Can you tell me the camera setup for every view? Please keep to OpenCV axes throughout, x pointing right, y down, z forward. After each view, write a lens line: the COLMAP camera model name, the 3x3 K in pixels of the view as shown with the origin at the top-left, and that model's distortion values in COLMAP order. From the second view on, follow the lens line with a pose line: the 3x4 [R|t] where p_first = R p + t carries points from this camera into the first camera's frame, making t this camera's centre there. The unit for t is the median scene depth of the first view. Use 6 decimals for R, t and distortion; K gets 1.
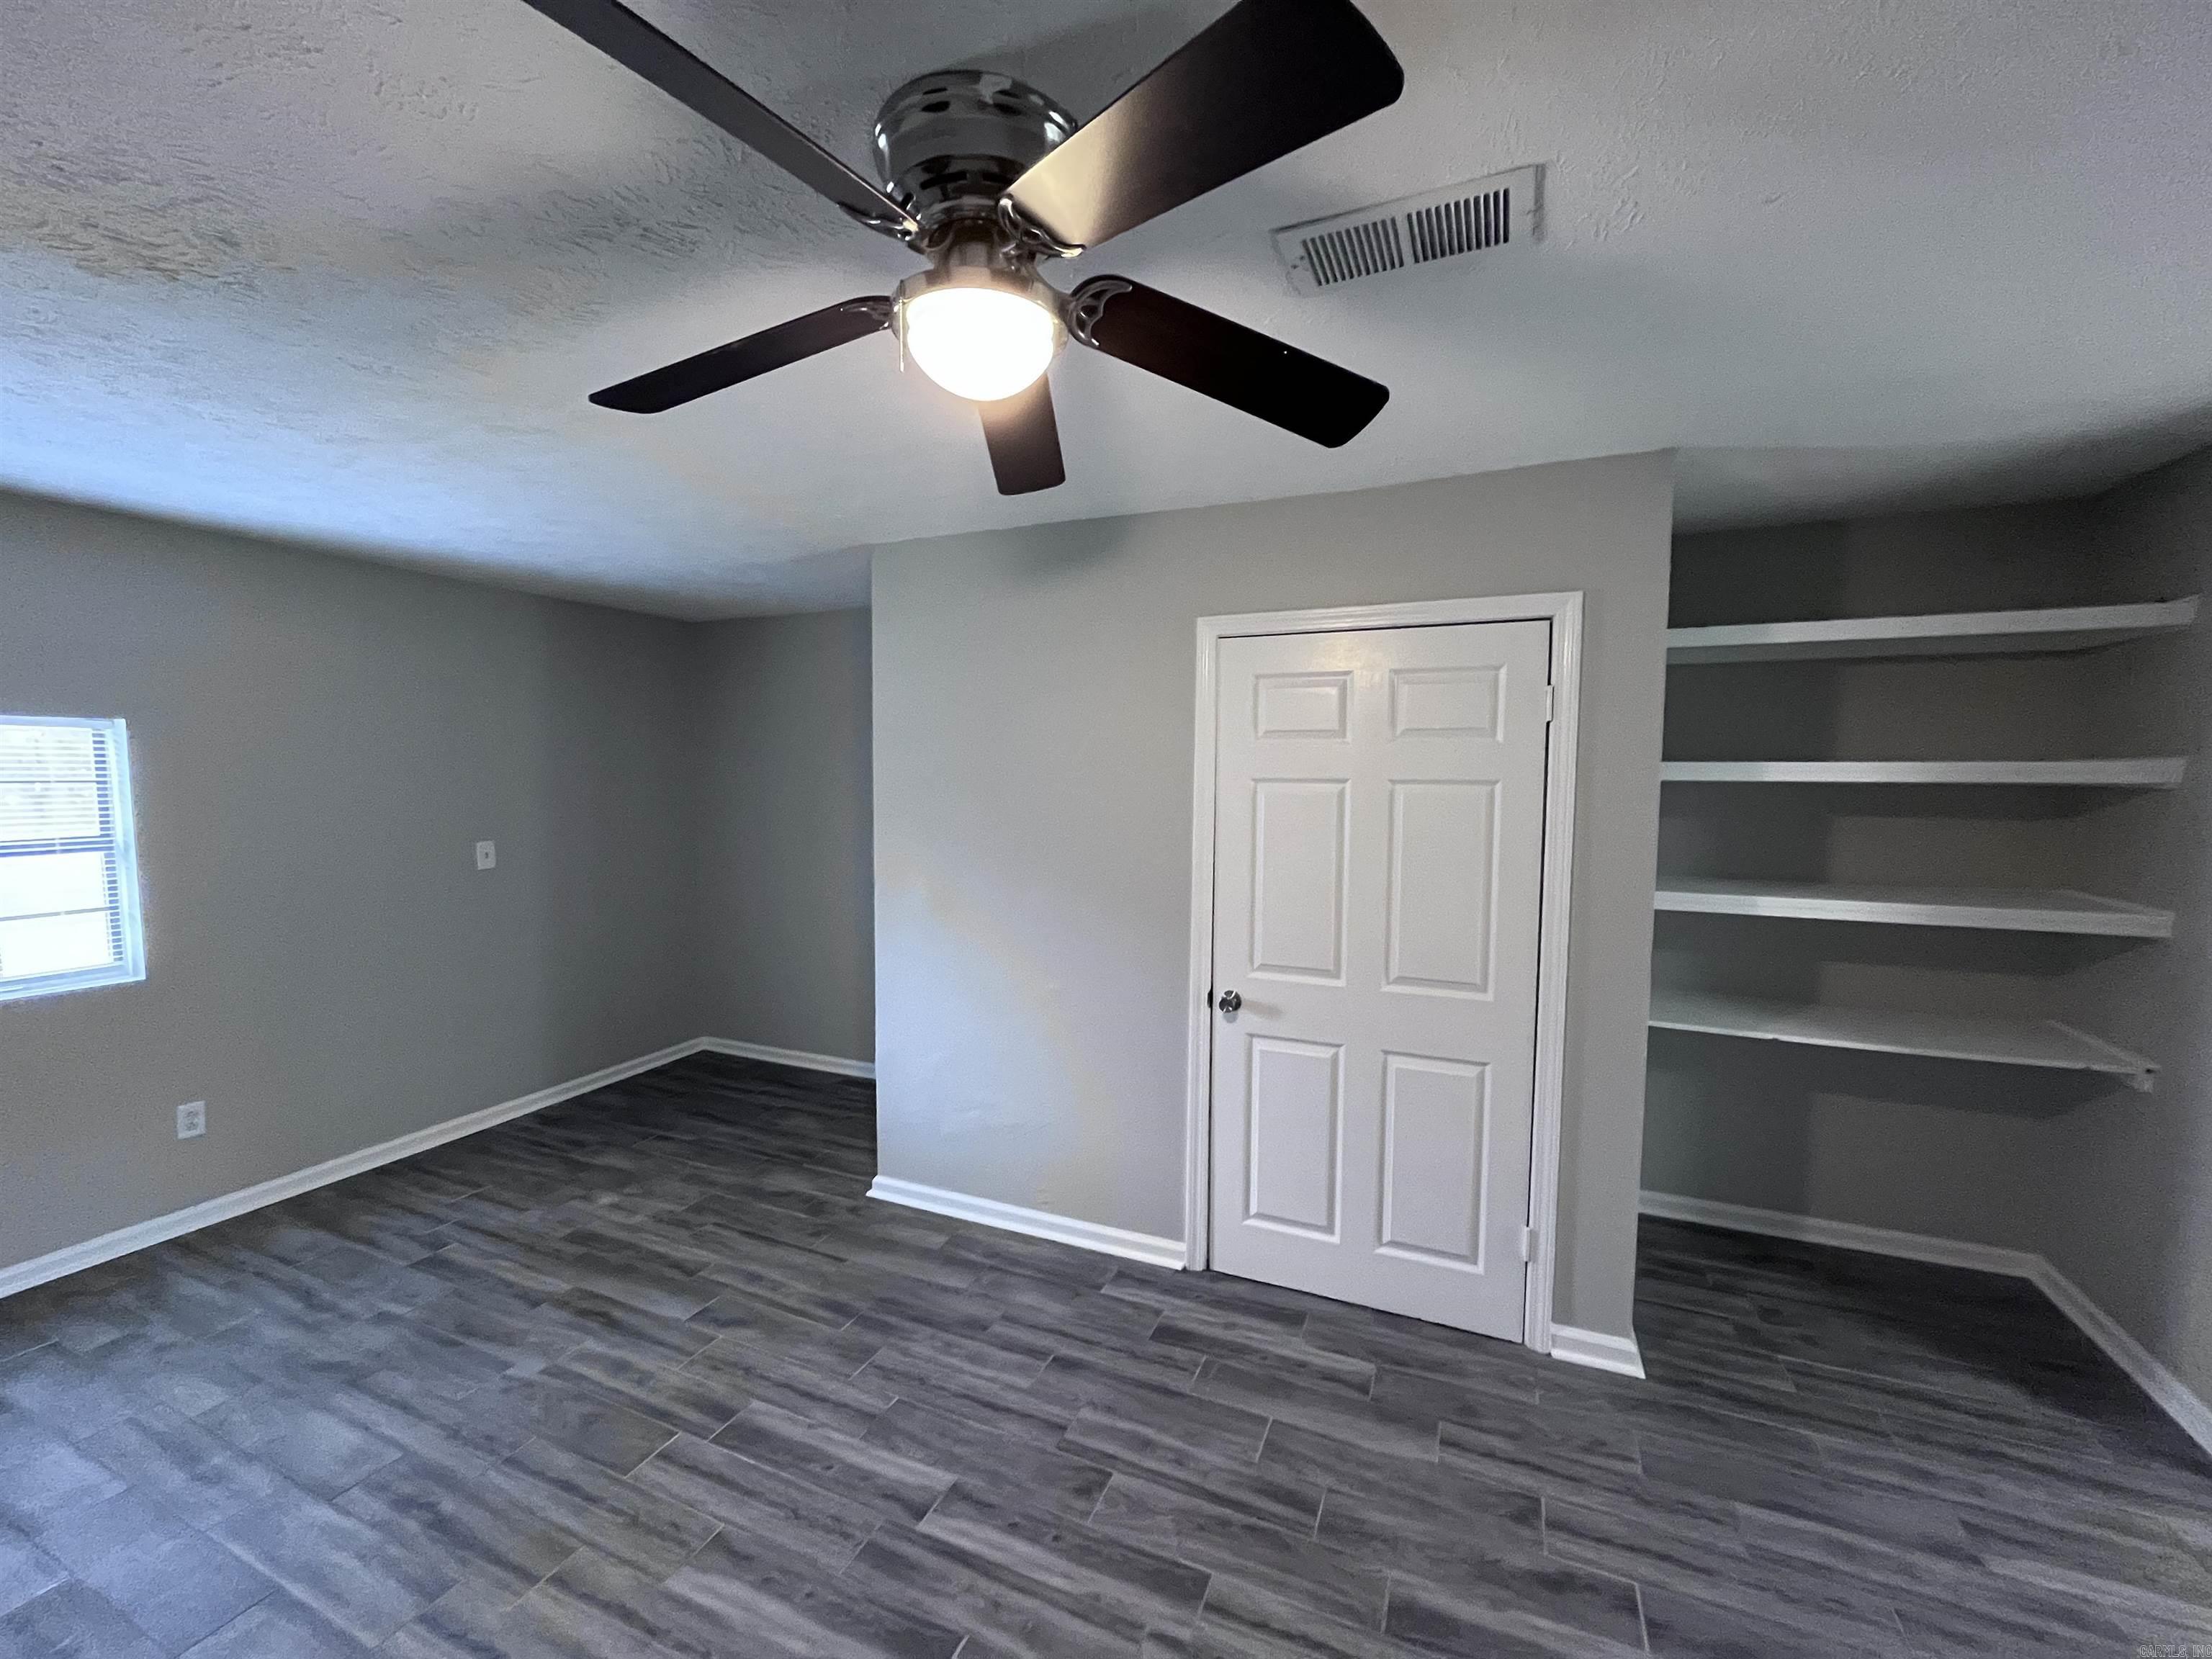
lens RADIAL K [[891.2, 0, 1108.4], [0, 891.2, 834.3], [0, 0, 1]] dist [-0.003987, -0.000091]
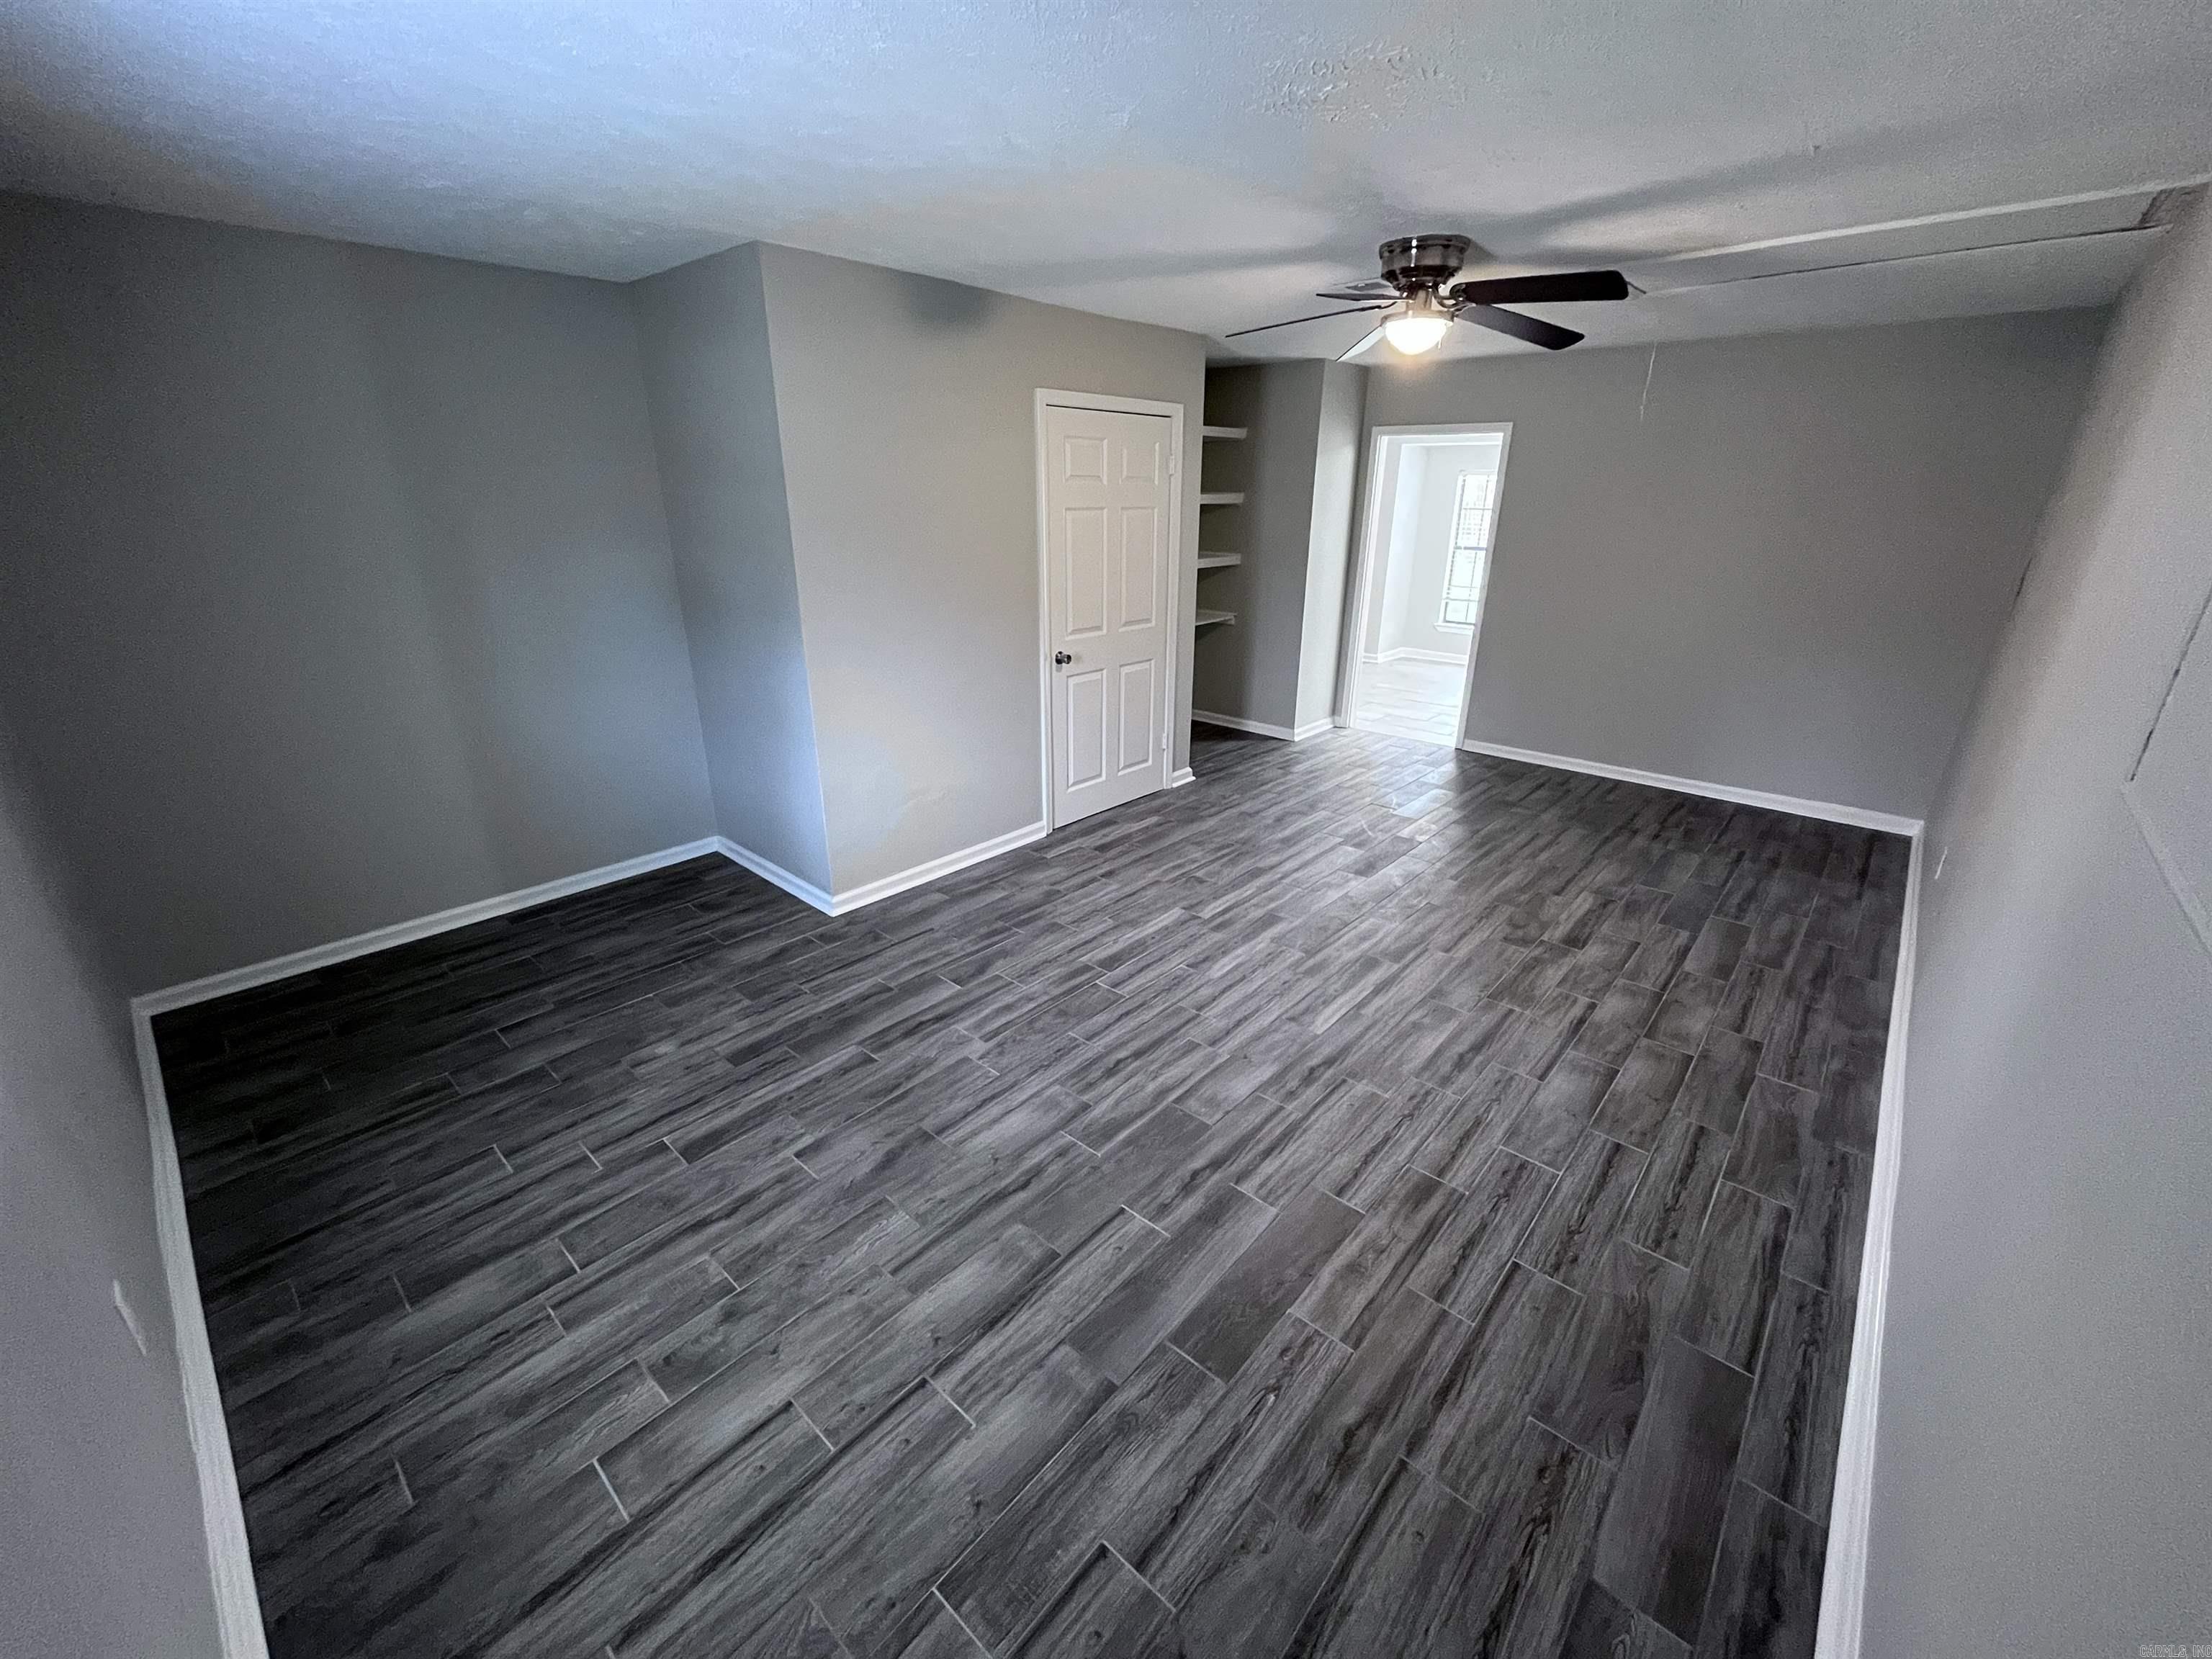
lens RADIAL K [[891.2, 0, 1105.7], [0, 891.2, 833.1], [0, 0, 1]] dist [-0.003987, -0.000091]
pose [[0.311223, -0.342828, 0.886346, -1.425680], [0.065513, 0.938186, 0.339876, -0.055211], [-0.948076, -0.047710, 0.314445, 0.438296]]
